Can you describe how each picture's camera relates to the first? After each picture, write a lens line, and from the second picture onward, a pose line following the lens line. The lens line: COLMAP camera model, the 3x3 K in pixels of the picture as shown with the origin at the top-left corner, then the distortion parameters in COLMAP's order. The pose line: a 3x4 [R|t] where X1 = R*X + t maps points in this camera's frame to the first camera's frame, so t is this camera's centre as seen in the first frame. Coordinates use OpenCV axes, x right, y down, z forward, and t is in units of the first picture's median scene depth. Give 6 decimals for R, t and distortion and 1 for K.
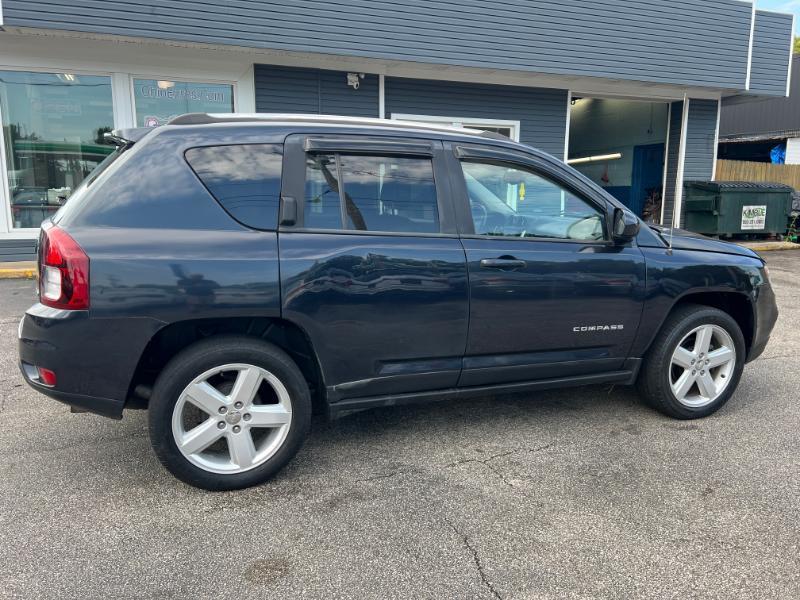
lens RADIAL K [[602.9, 0, 401.9], [0, 602.9, 294.2], [0, 0, 1]] dist [0.049731, -0.058095]
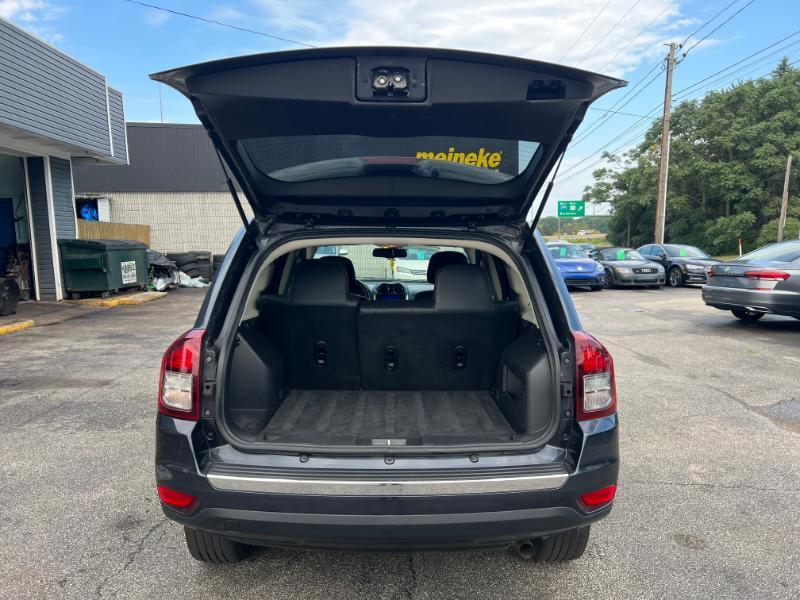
lens RADIAL K [[602.9, 0, 411.0], [0, 602.9, 297.9], [0, 0, 1]] dist [0.049731, -0.058095]
pose [[0.318273, -0.107983, 0.941829, -0.970836], [0.176684, 0.982841, 0.052978, -0.166450], [-0.931389, 0.149545, 0.331890, 0.601028]]
